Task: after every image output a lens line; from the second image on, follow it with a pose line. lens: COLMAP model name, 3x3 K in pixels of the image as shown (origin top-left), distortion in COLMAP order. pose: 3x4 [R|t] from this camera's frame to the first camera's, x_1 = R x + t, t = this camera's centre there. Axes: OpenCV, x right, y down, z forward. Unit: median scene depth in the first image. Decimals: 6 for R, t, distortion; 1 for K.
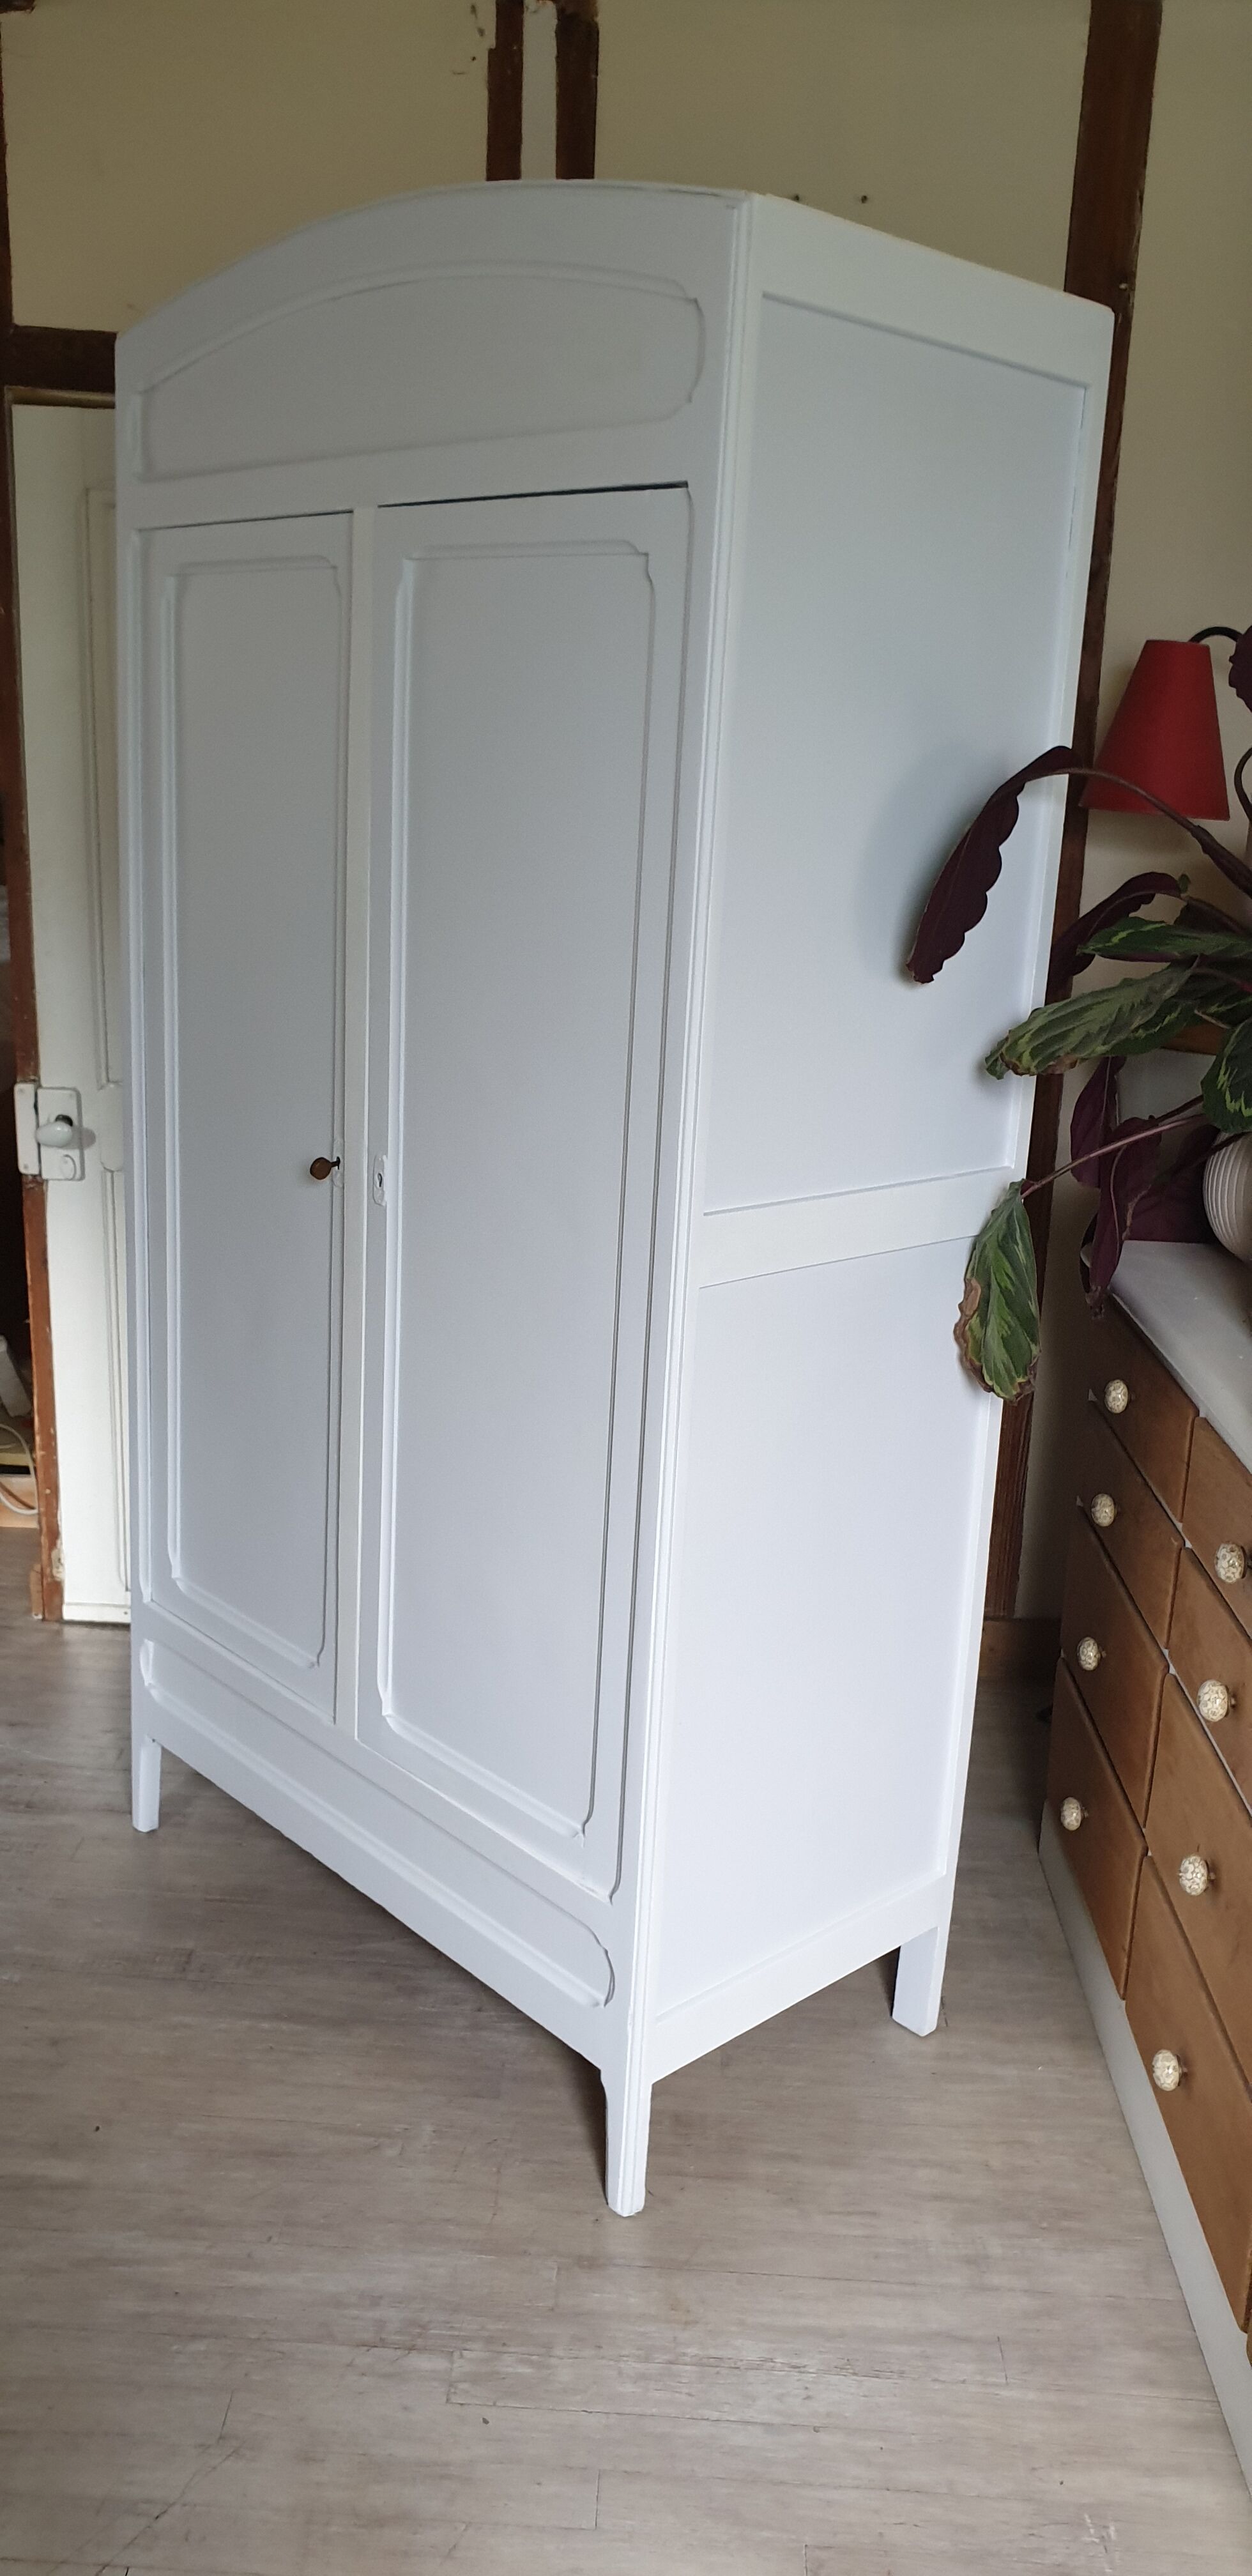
lens RADIAL K [[1994.8, 0, 643.3], [0, 1994.8, 1304.9], [0, 0, 1]] dist [-0.008297, 0.049473]
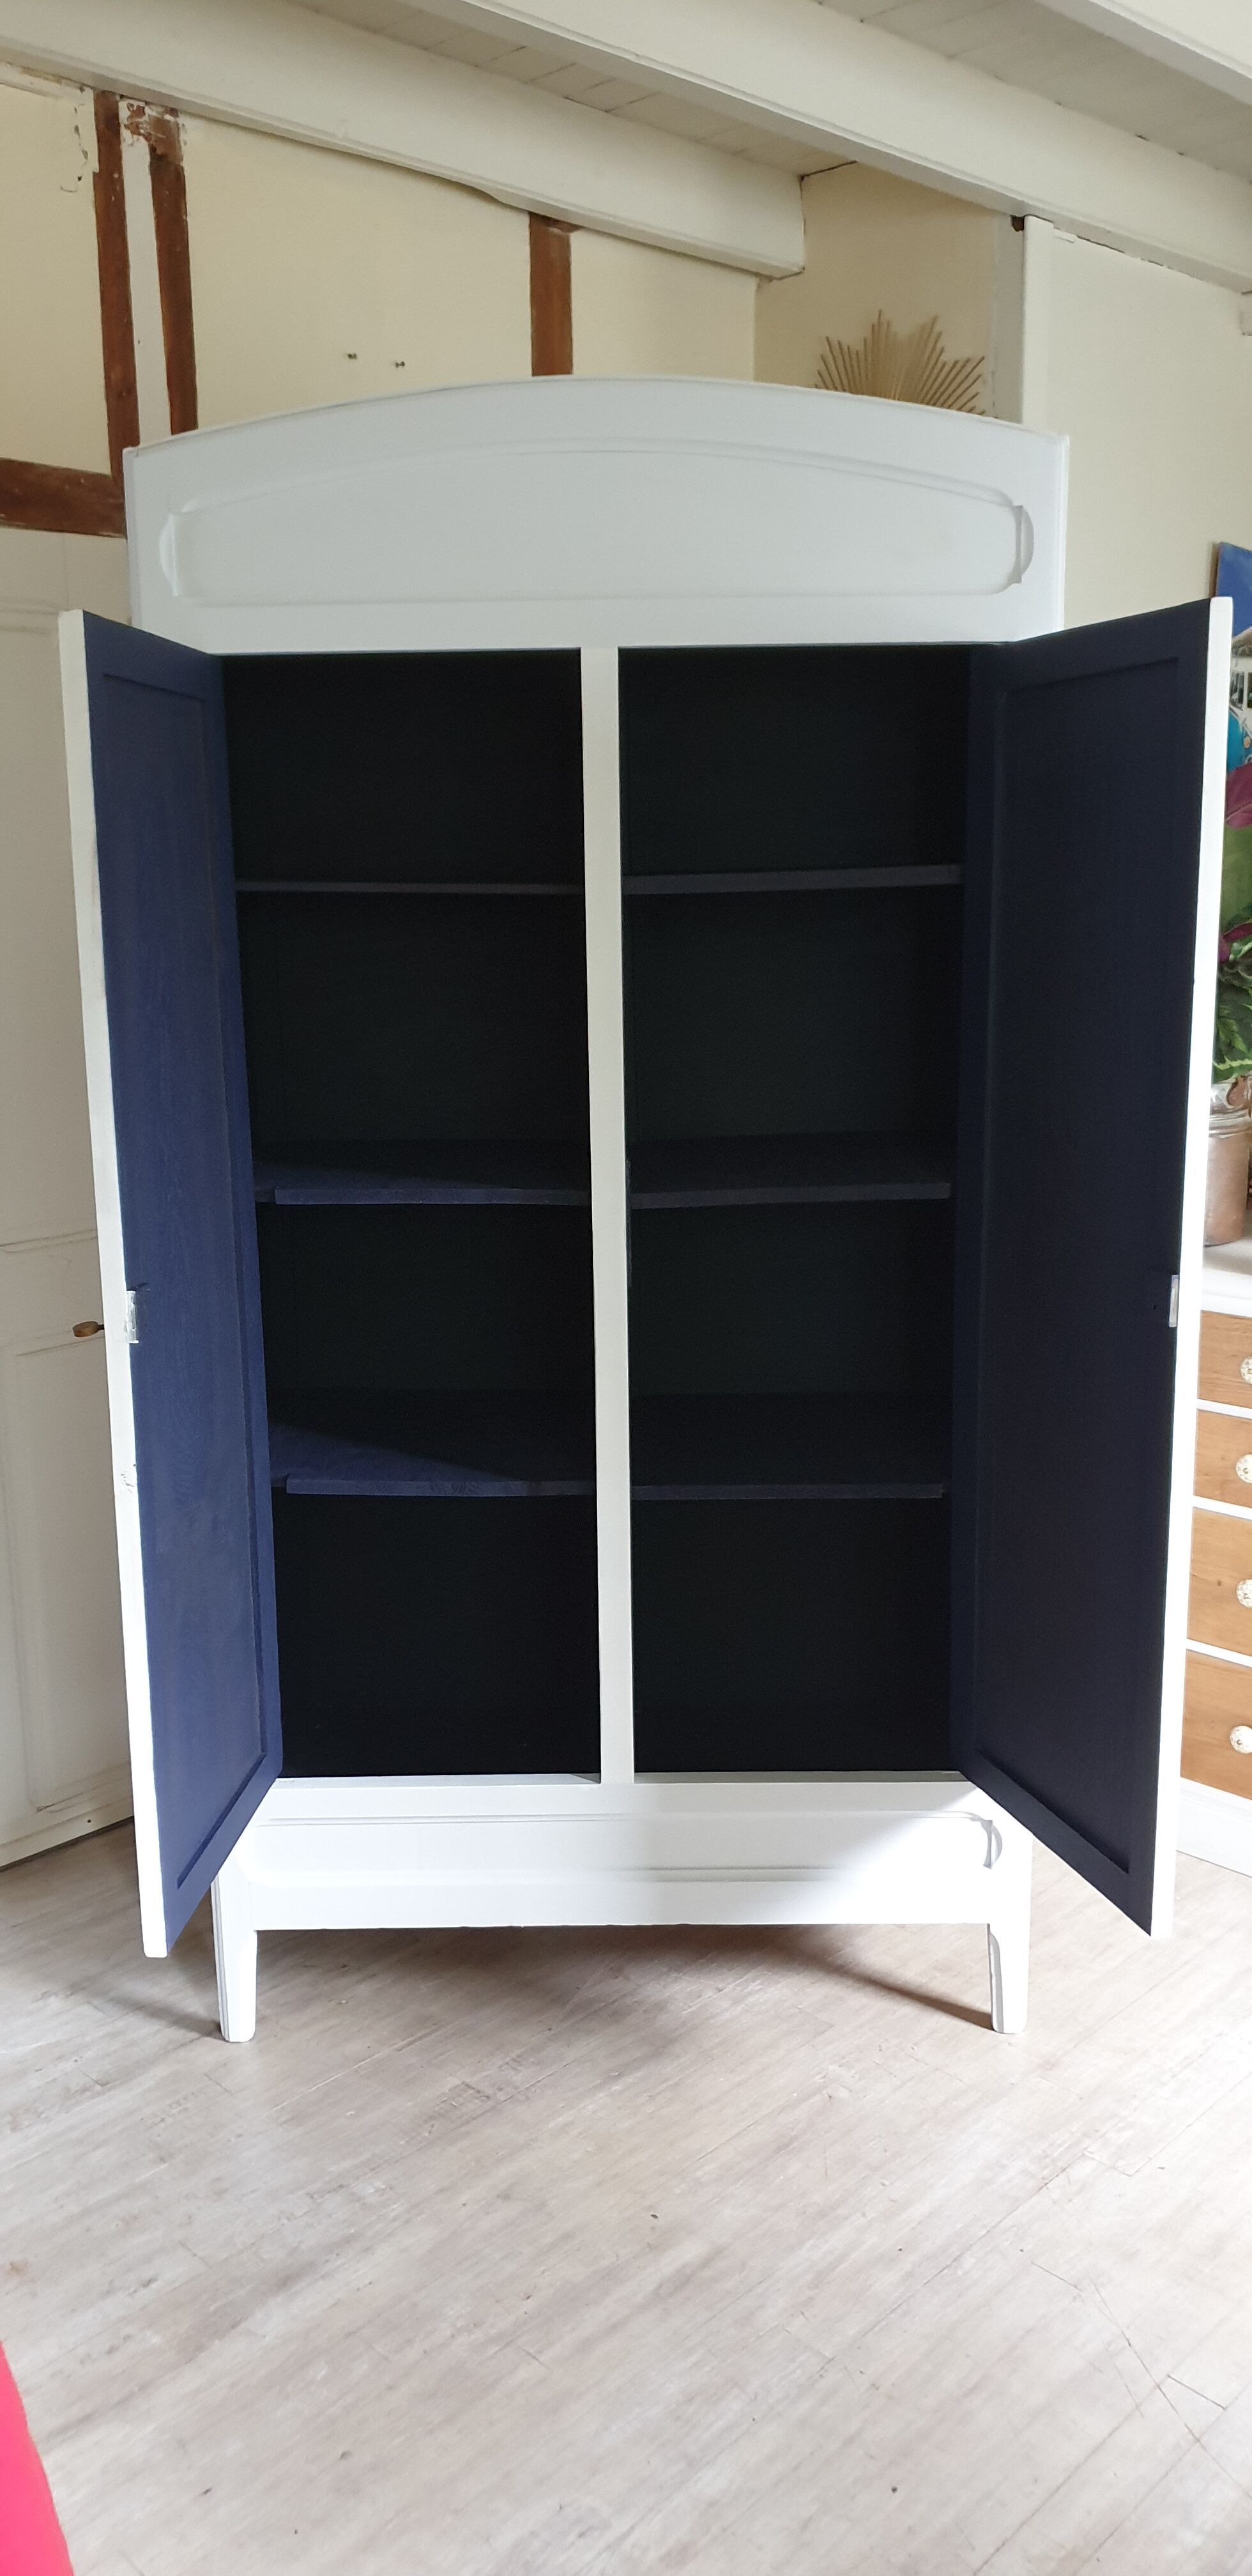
lens RADIAL K [[1994.8, 0, 643.9], [0, 1994.8, 1289.5], [0, 0, 1]] dist [-0.008297, 0.049473]
pose [[0.683766, -0.206283, 0.699937, -0.927843], [0.237868, 0.969826, 0.053452, -0.102098], [-0.689843, 0.129944, 0.712202, 0.232795]]
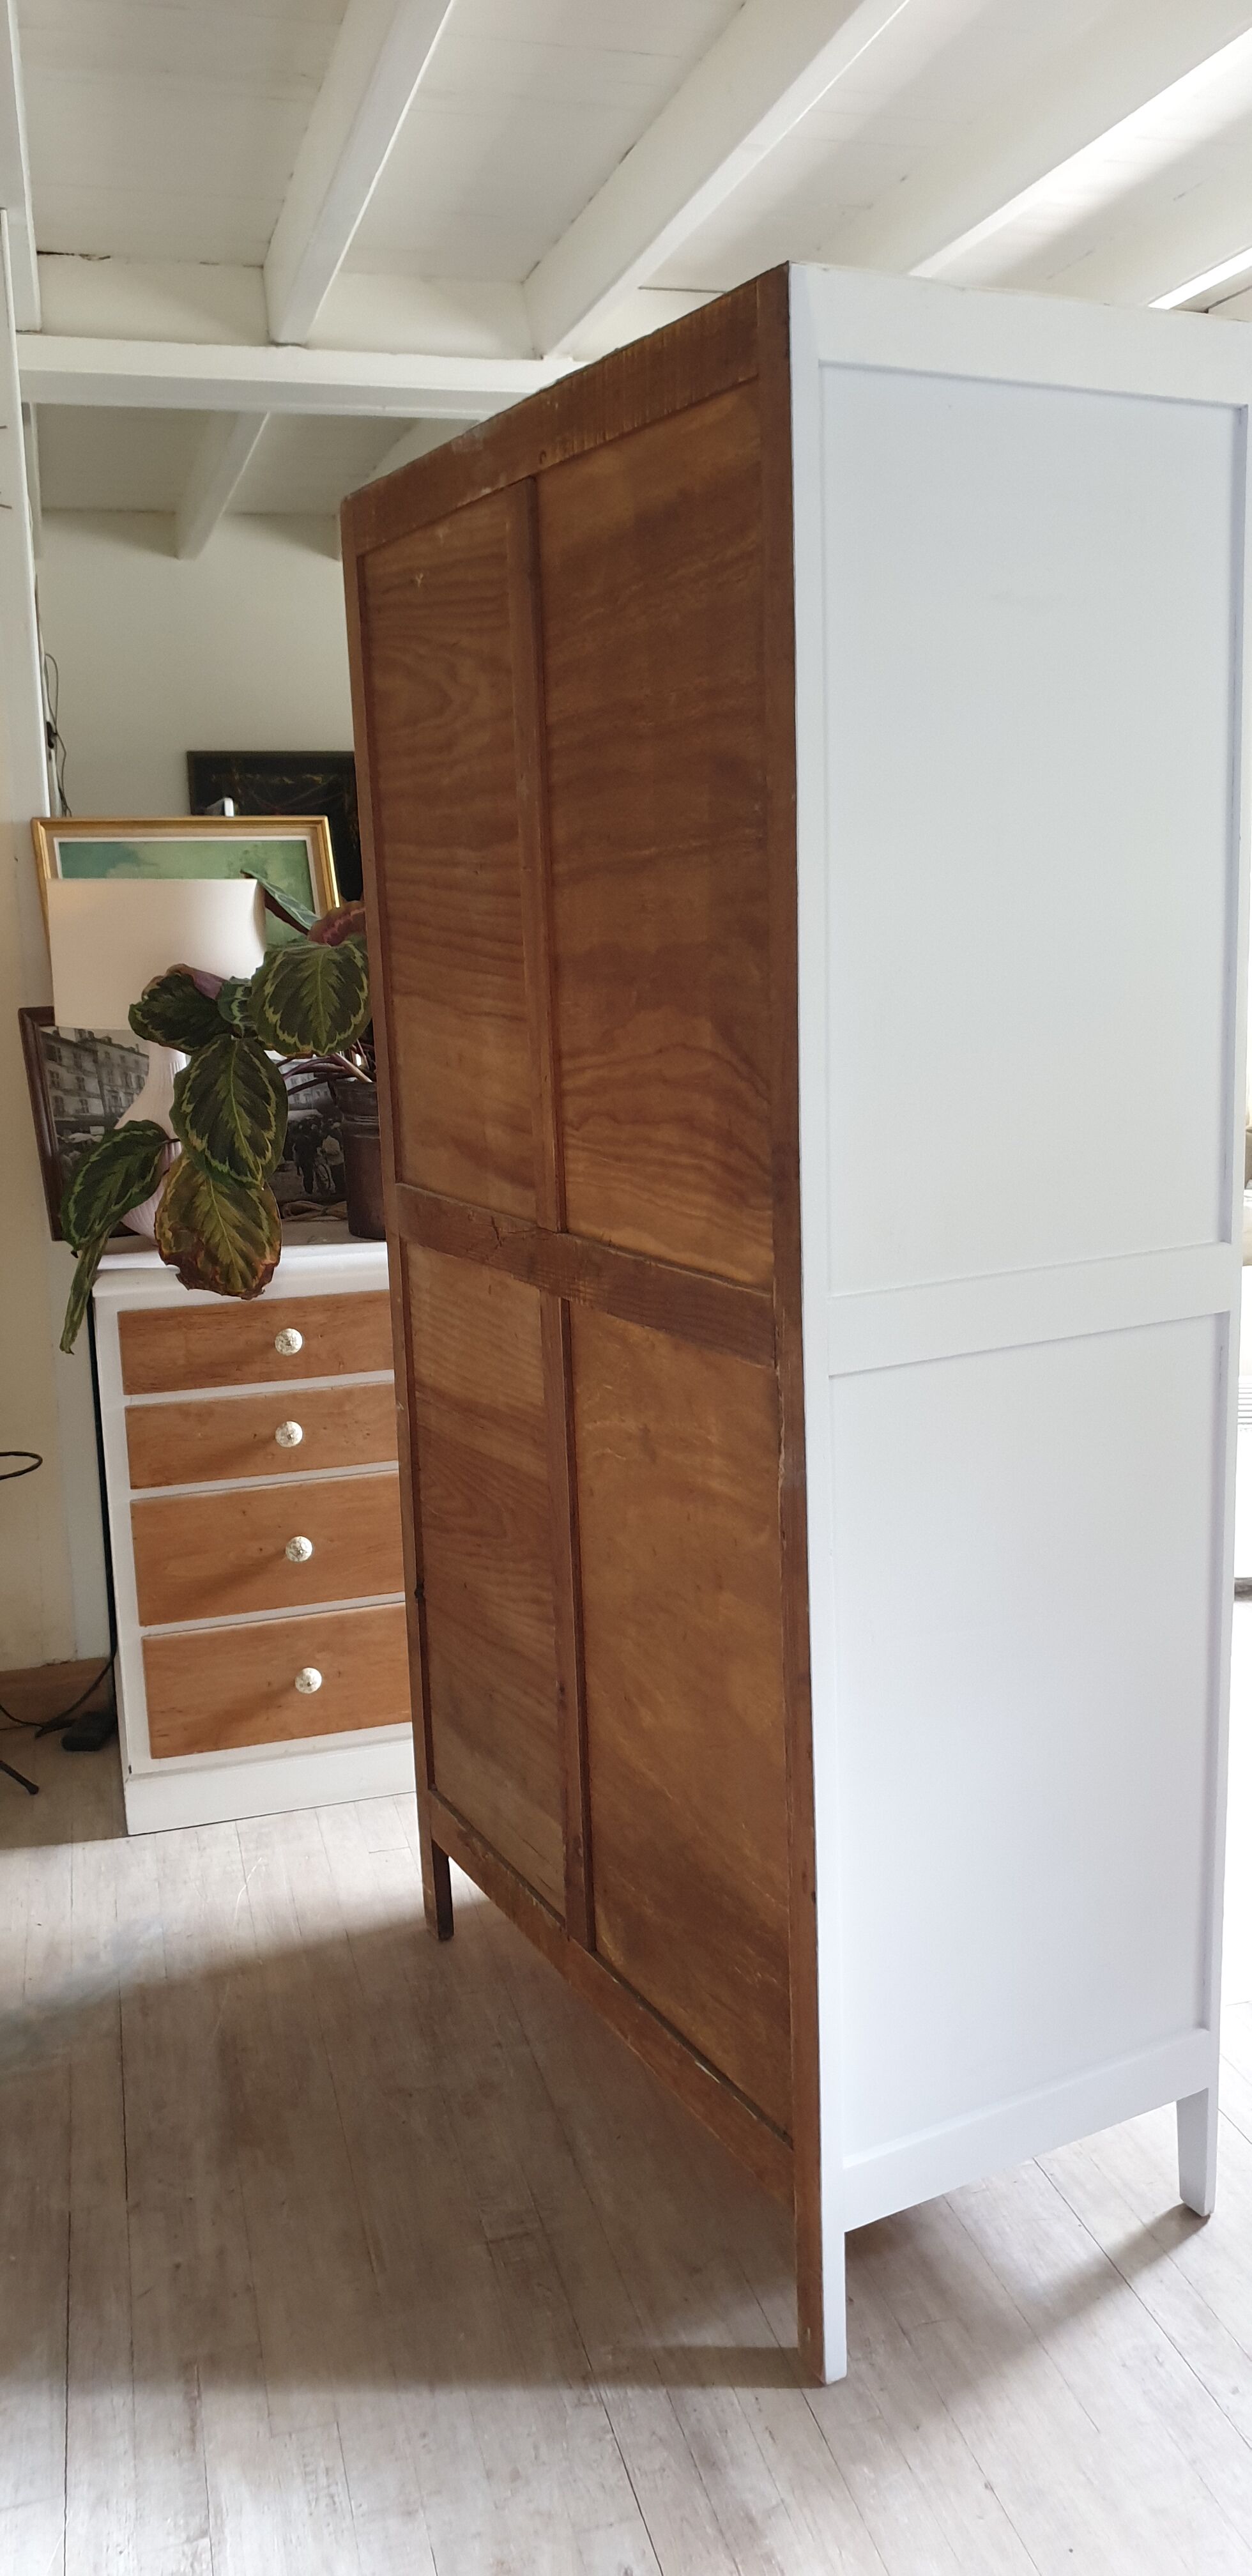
lens RADIAL K [[1994.8, 0, 613.4], [0, 1994.8, 1281.4], [0, 0, 1]] dist [-0.008297, 0.049473]
pose [[-0.273077, -0.222260, 0.935964, -1.147884], [0.274163, 0.914614, 0.297180, -0.354900], [-0.922097, 0.337760, -0.188824, 1.171342]]
